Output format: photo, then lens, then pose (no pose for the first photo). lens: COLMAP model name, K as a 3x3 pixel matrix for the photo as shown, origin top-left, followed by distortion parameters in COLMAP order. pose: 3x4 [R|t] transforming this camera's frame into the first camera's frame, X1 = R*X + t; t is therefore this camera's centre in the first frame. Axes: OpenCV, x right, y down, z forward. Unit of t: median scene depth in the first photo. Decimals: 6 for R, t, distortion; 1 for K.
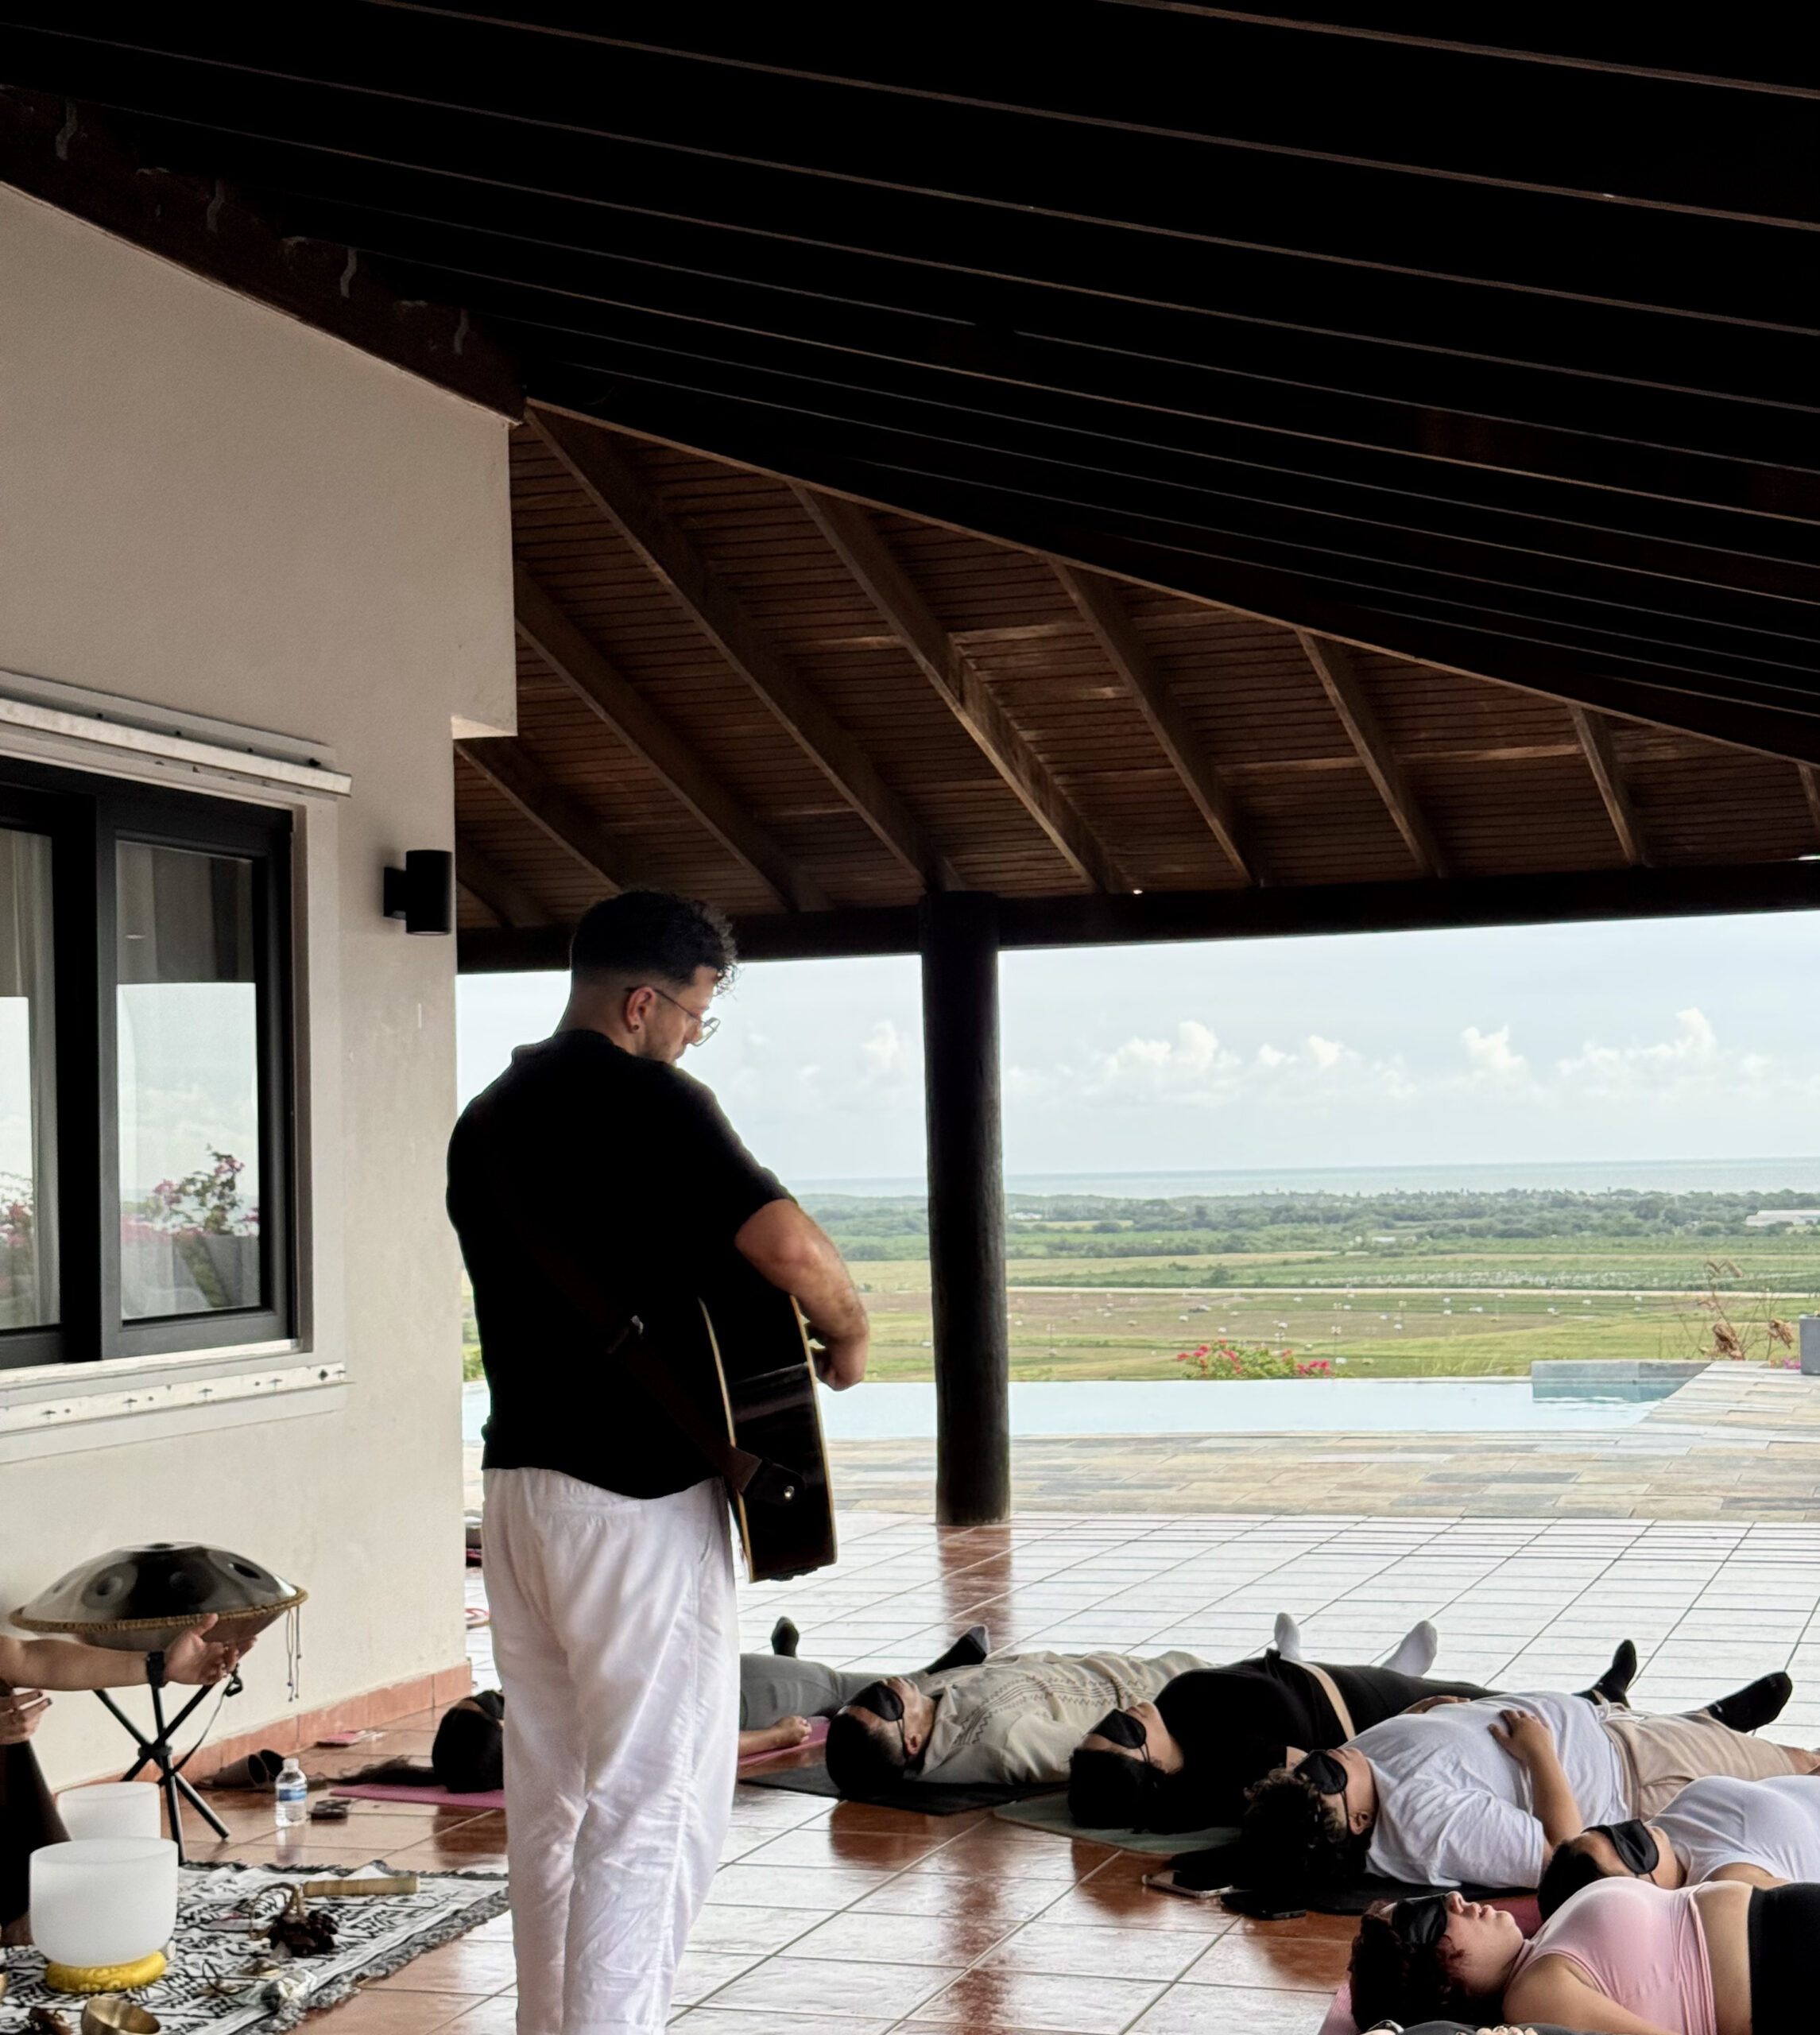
lens RADIAL K [[3671.3, 0, 909.2], [0, 3671.3, 1018.2], [0, 0, 1]] dist [-0.022559, 0.000000]
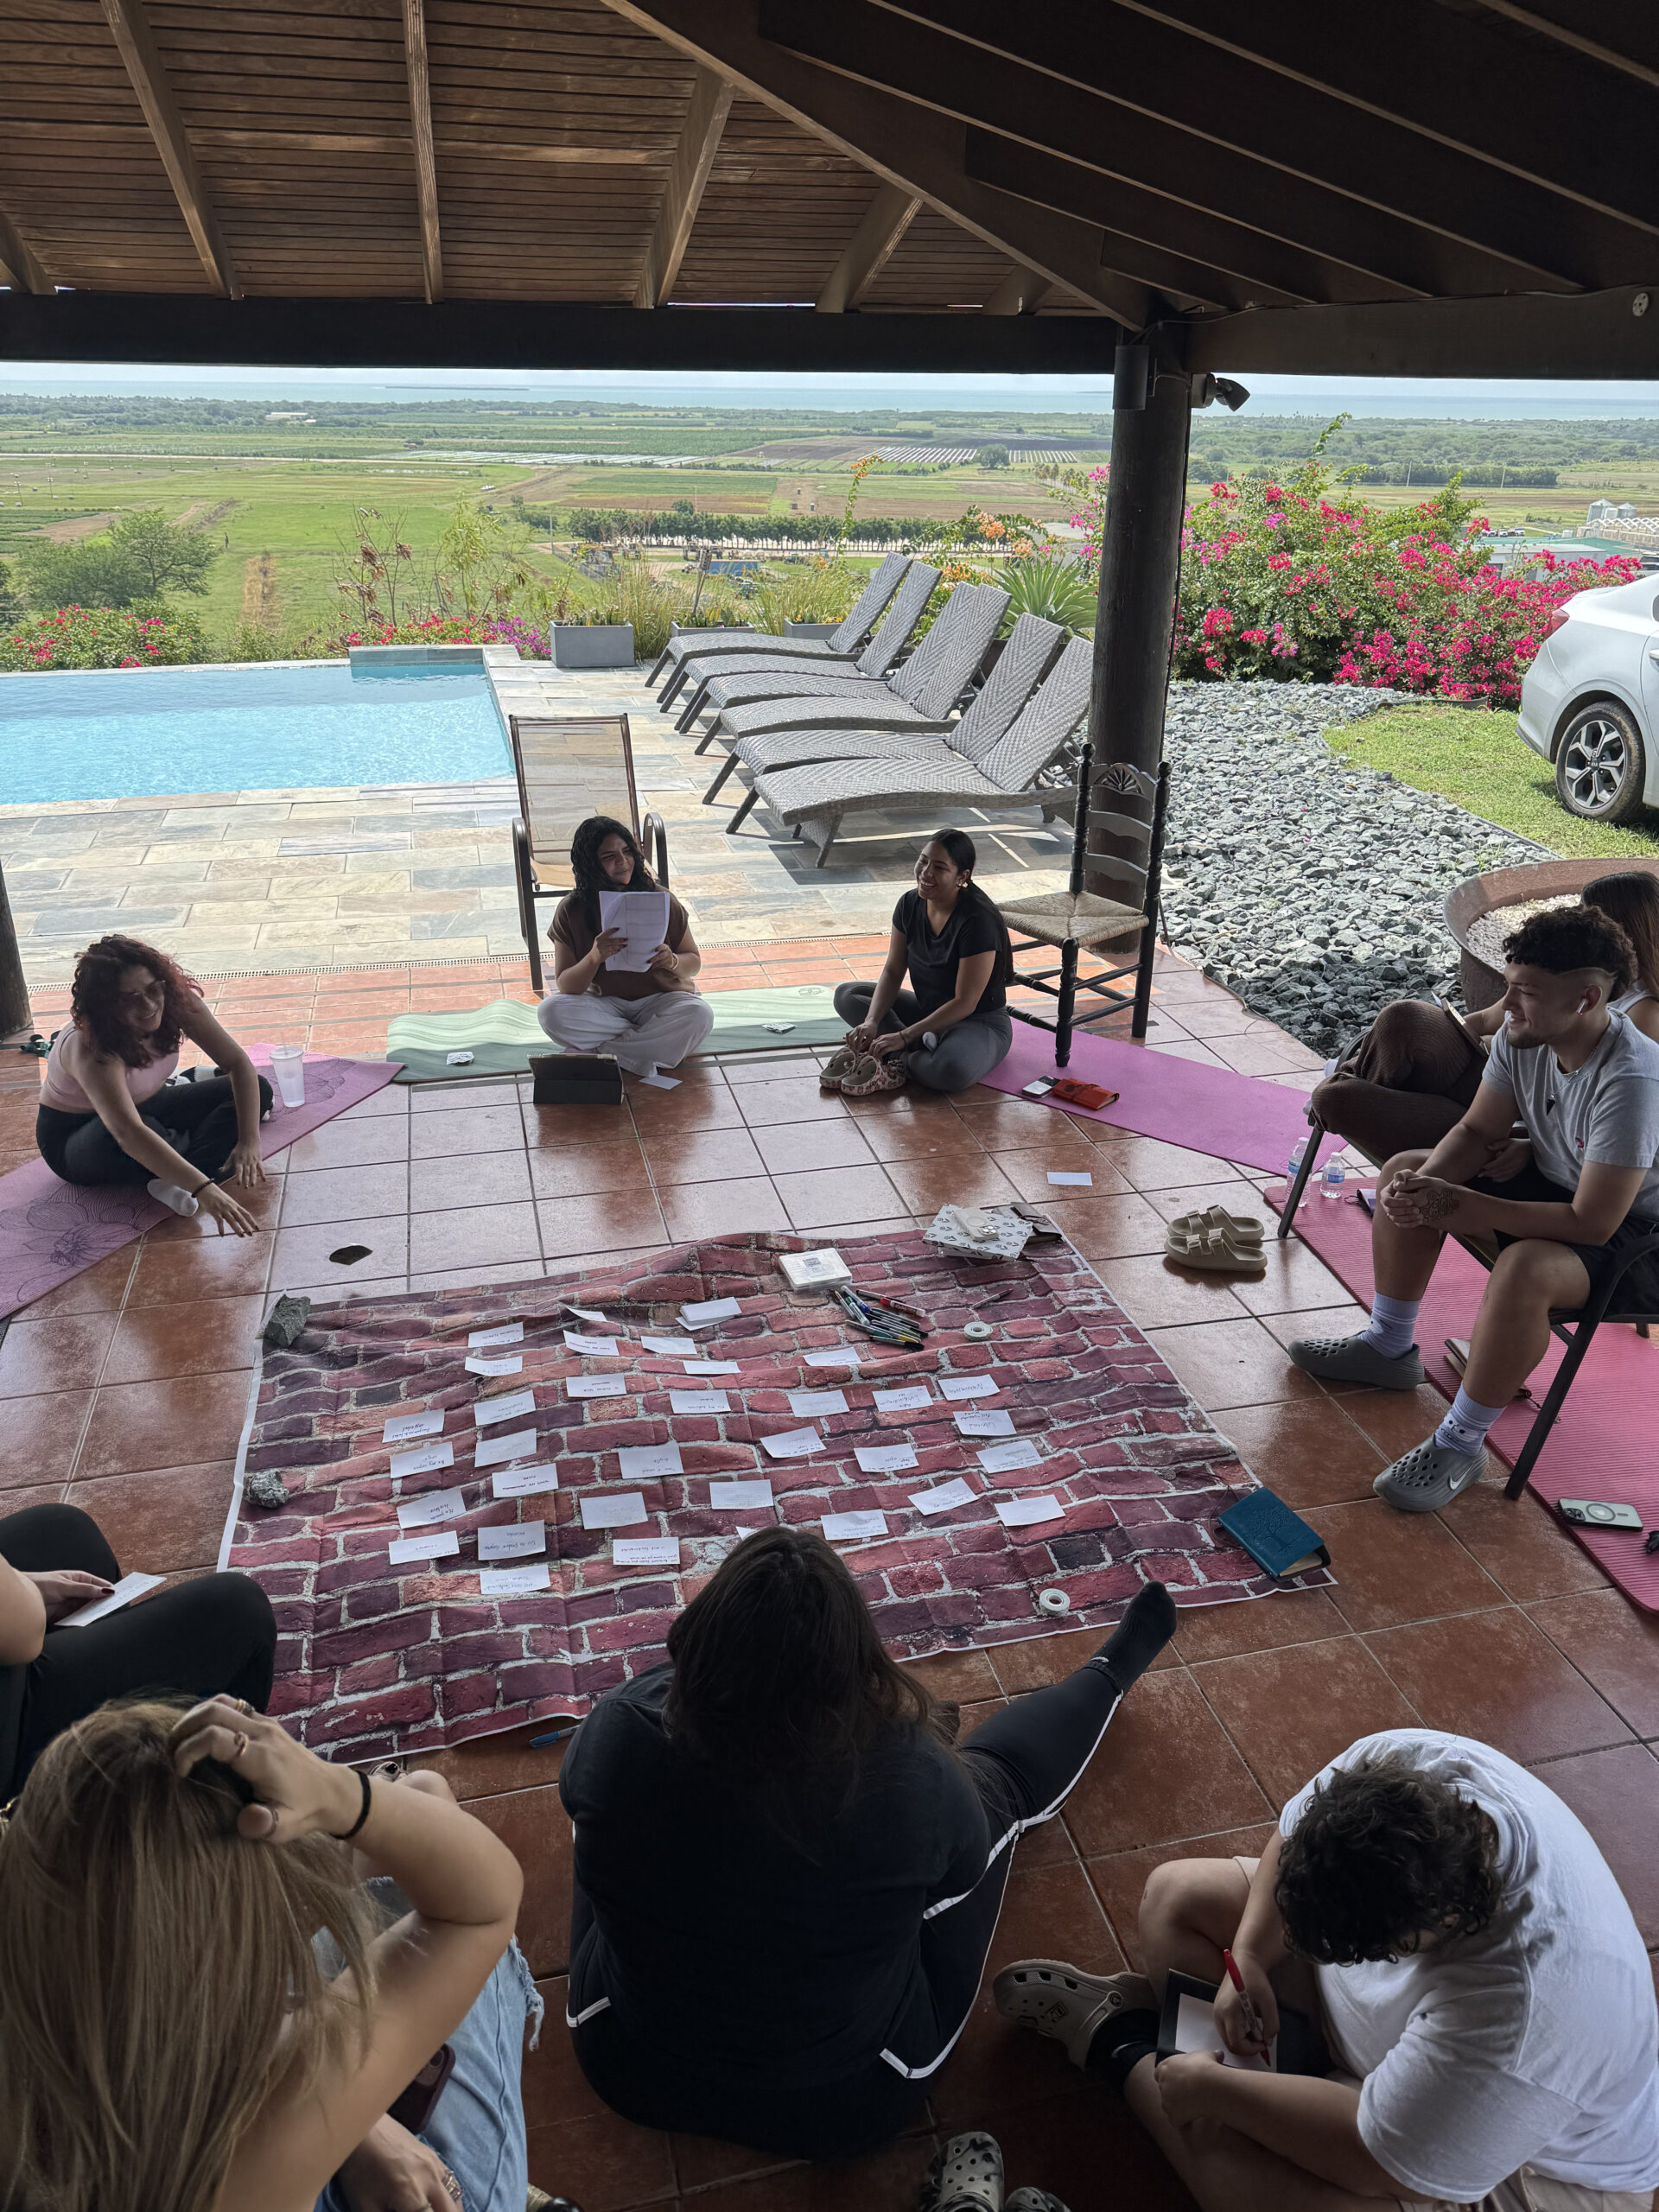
lens RADIAL K [[1559.7, 0, 832.8], [0, 1559.7, 1101.5], [0, 0, 1]] dist [-0.012262, -0.002955]
pose [[0.844856, -0.188847, 0.500554, -0.000406], [-0.062775, 0.894171, 0.443304, -0.008667], [-0.531298, -0.405950, 0.743591, 0.134700]]
